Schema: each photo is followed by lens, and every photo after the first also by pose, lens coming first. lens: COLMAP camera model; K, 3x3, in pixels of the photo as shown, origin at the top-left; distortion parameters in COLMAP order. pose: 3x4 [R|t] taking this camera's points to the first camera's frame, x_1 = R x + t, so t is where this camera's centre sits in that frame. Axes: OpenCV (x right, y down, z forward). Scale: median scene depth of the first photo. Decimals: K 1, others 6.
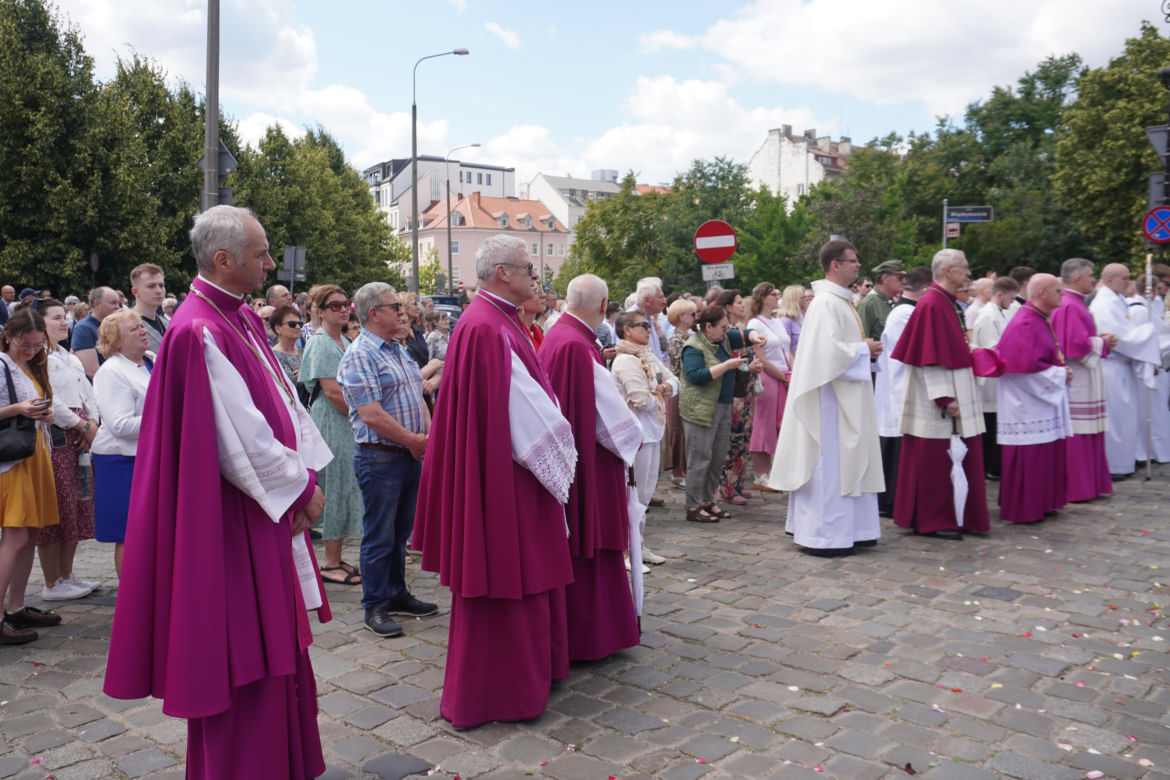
lens RADIAL K [[994.5, 0, 585.0], [0, 994.5, 390.0], [0, 0, 1]] dist [-0.016112, -0.002216]
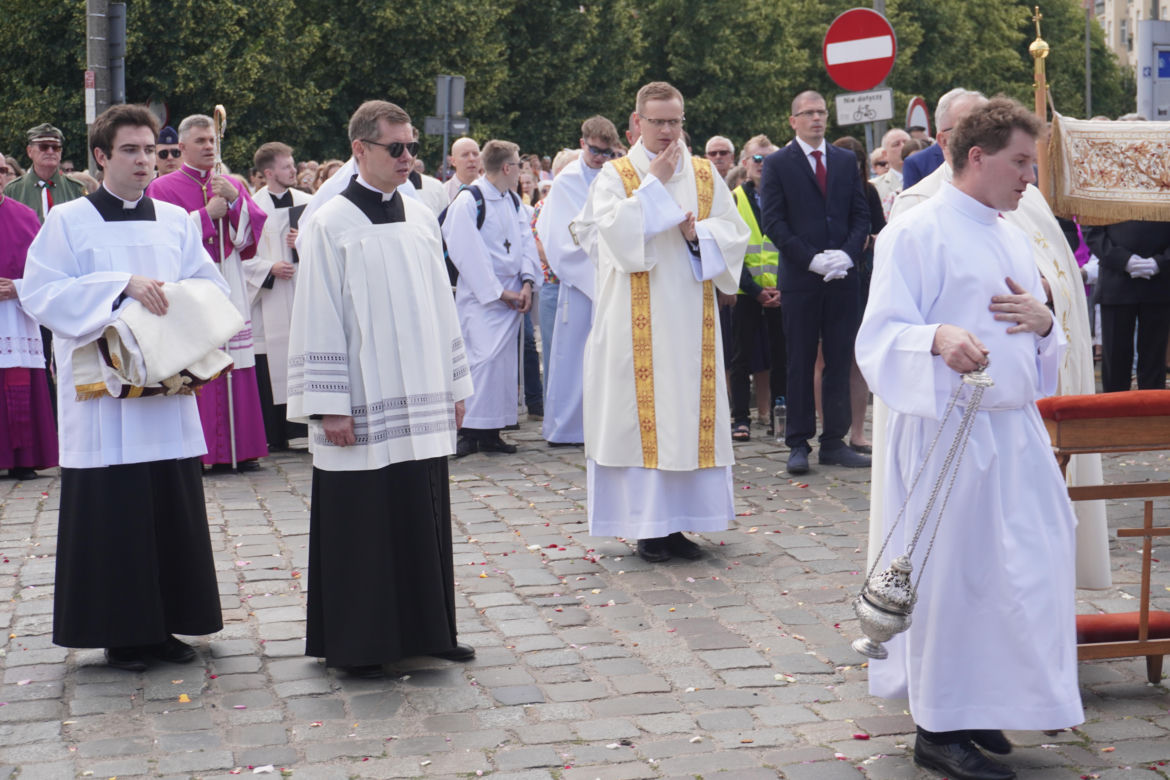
lens RADIAL K [[2203.8, 0, 585.0], [0, 2203.8, 390.0], [0, 0, 1]] dist [0.071992, -0.127506]
pose [[0.828360, 0.040548, -0.558726, 0.545919], [-0.028998, 0.999144, 0.029517, -0.000108], [0.559444, -0.008249, 0.828827, -0.039568]]
